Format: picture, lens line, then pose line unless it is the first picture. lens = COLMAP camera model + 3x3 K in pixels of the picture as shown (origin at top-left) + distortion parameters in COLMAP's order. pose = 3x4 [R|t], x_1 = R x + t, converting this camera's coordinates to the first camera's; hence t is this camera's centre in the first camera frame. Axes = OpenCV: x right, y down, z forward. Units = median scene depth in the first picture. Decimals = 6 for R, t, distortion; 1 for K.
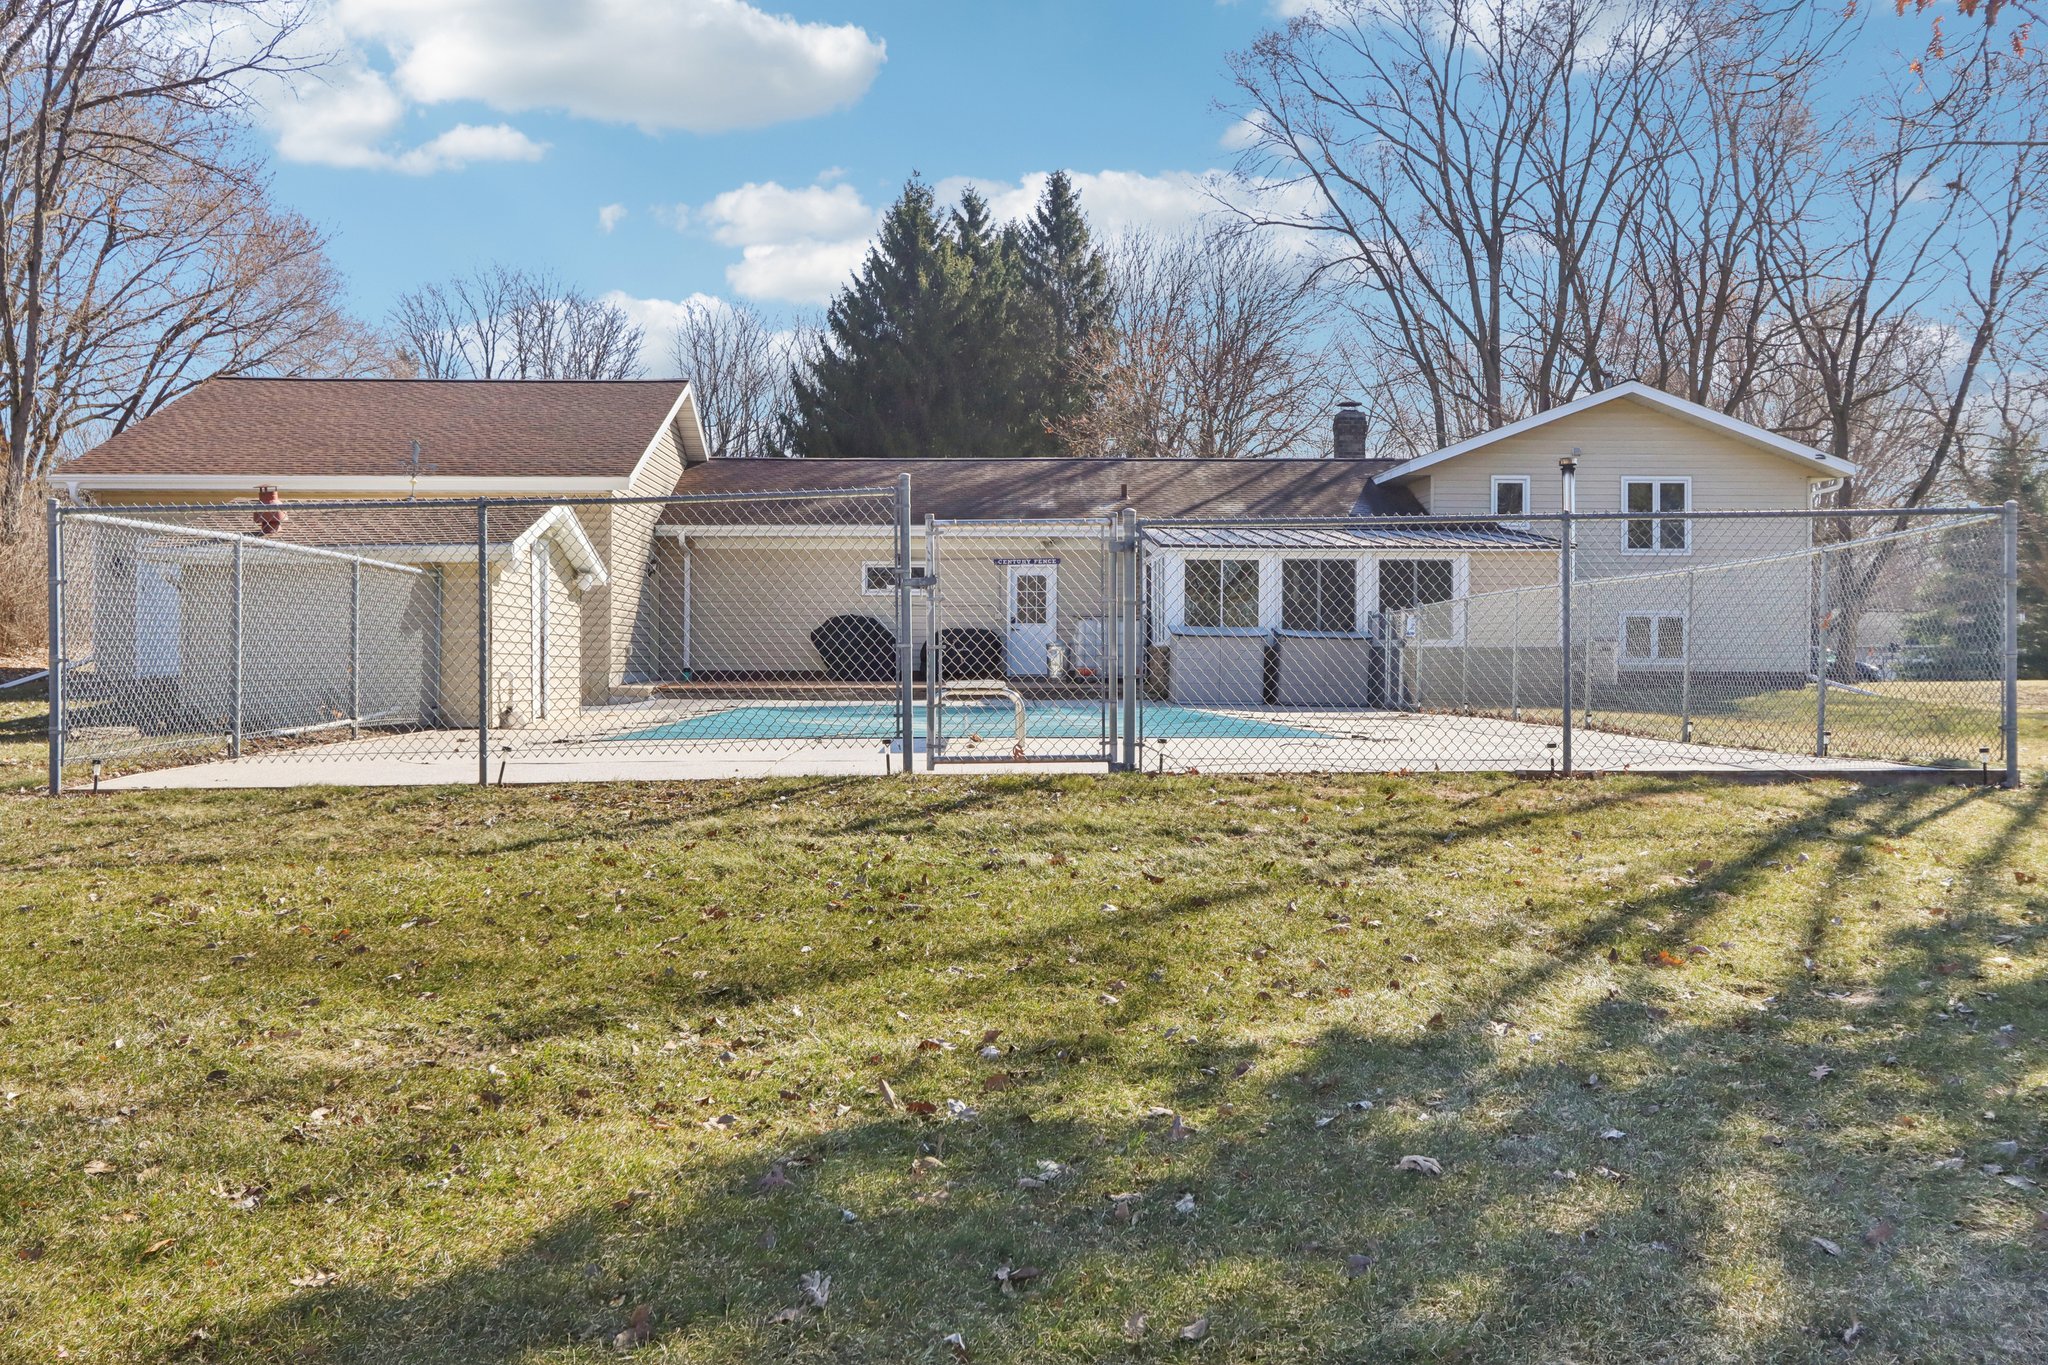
lens RADIAL K [[1947.5, 0, 1024.0], [0, 1947.5, 682.5], [0, 0, 1]] dist [0.008541, 0.002352]
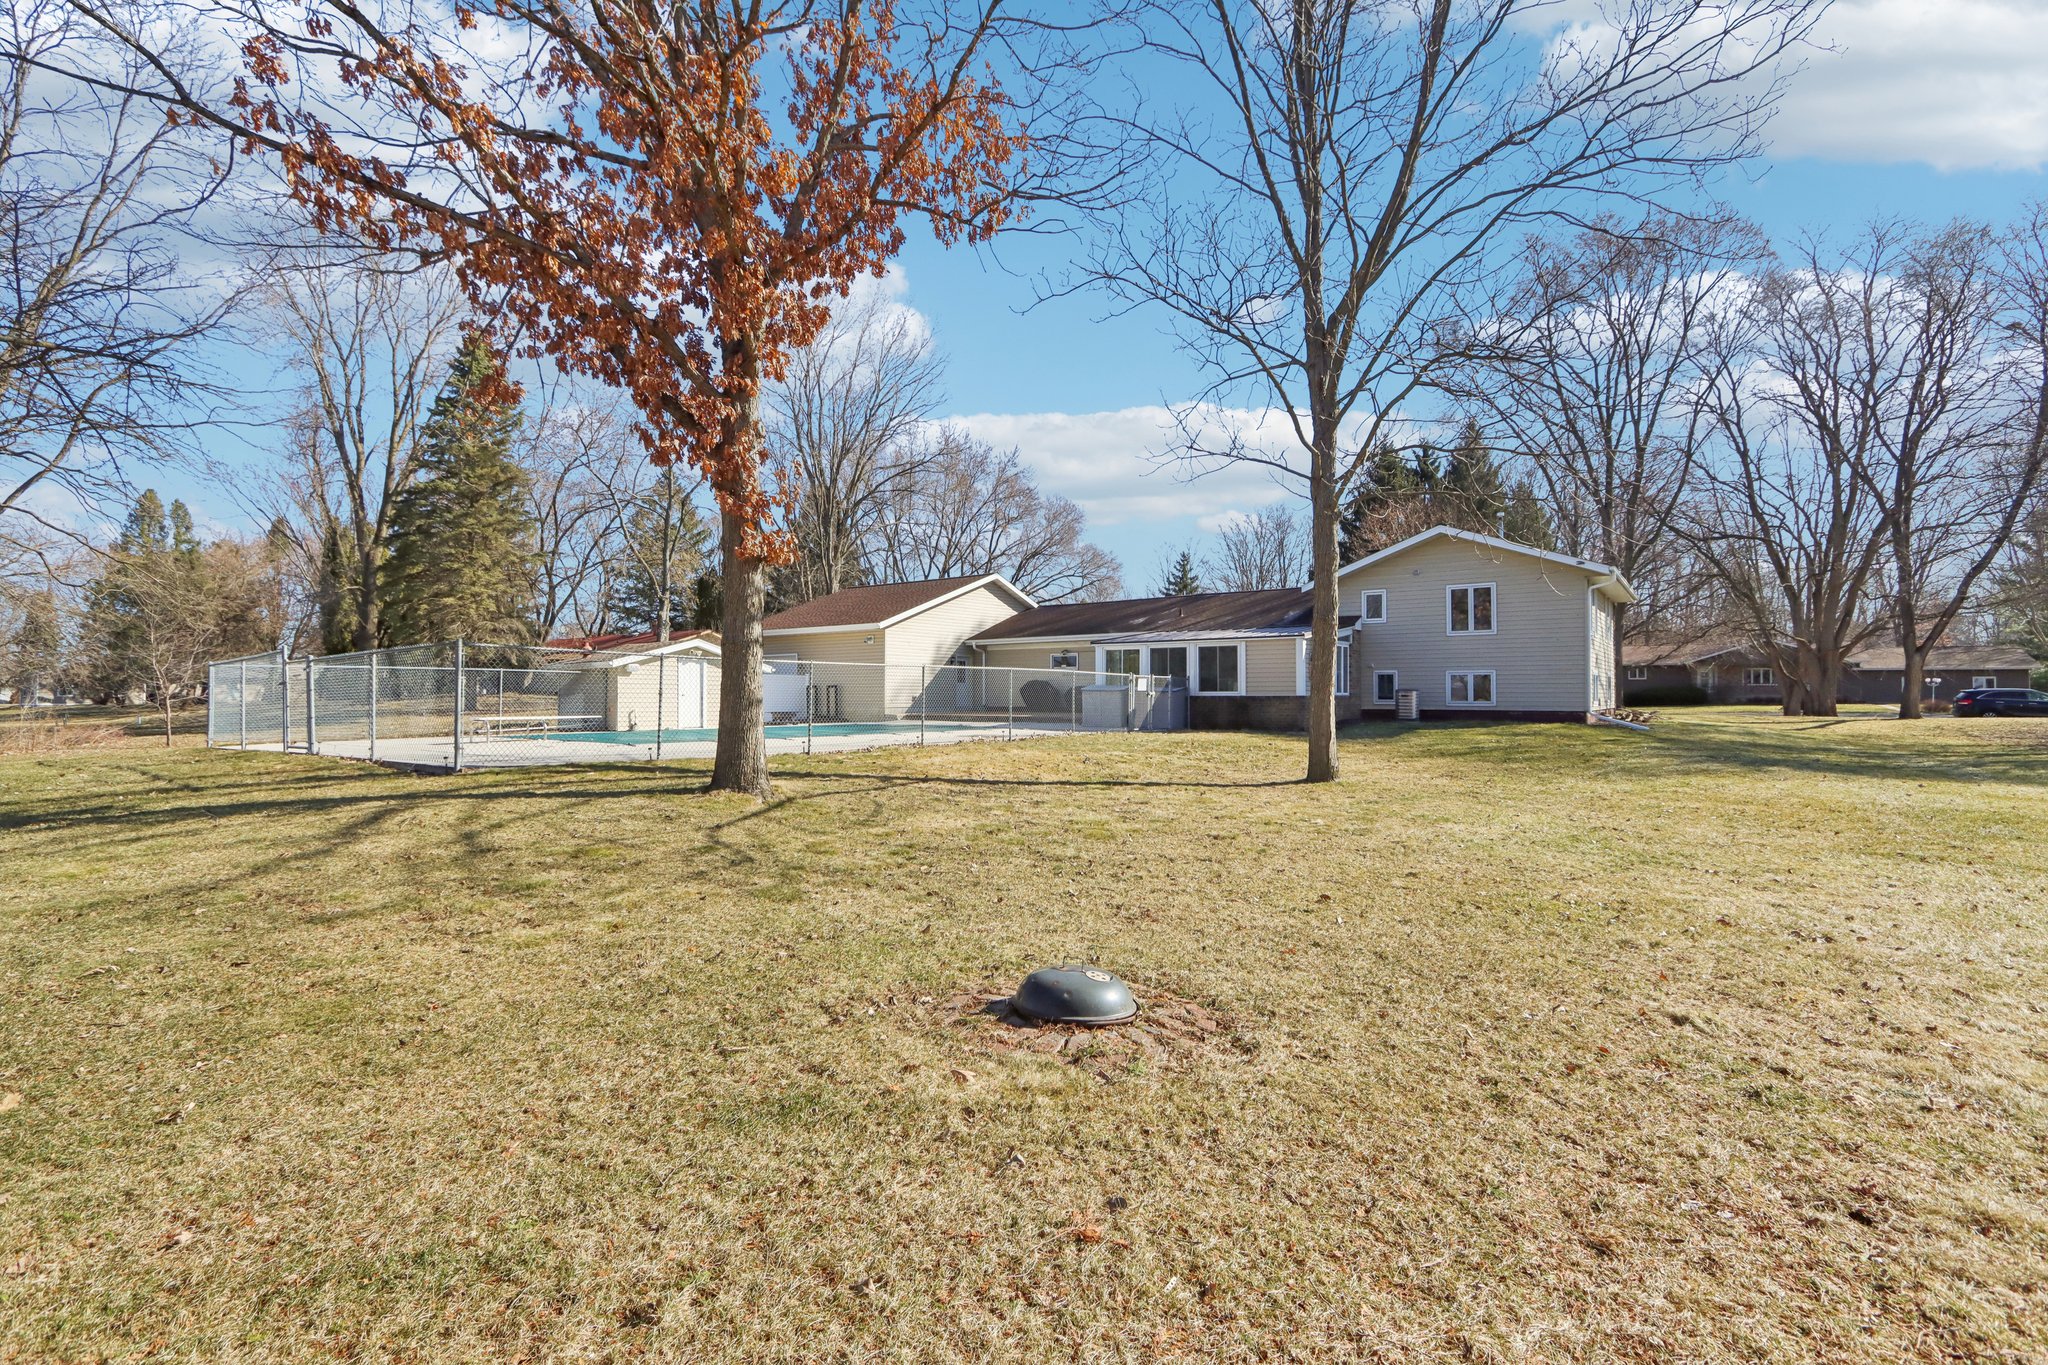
lens RADIAL K [[952.3, 0, 1024.0], [0, 952.3, 682.5], [0, 0, 1]] dist [-0.001634, -0.000105]
pose [[0.784764, -0.008715, -0.619733, 0.505611], [-0.005253, 0.999772, -0.020711, -0.009654], [0.619772, 0.019508, 0.784539, 0.174875]]
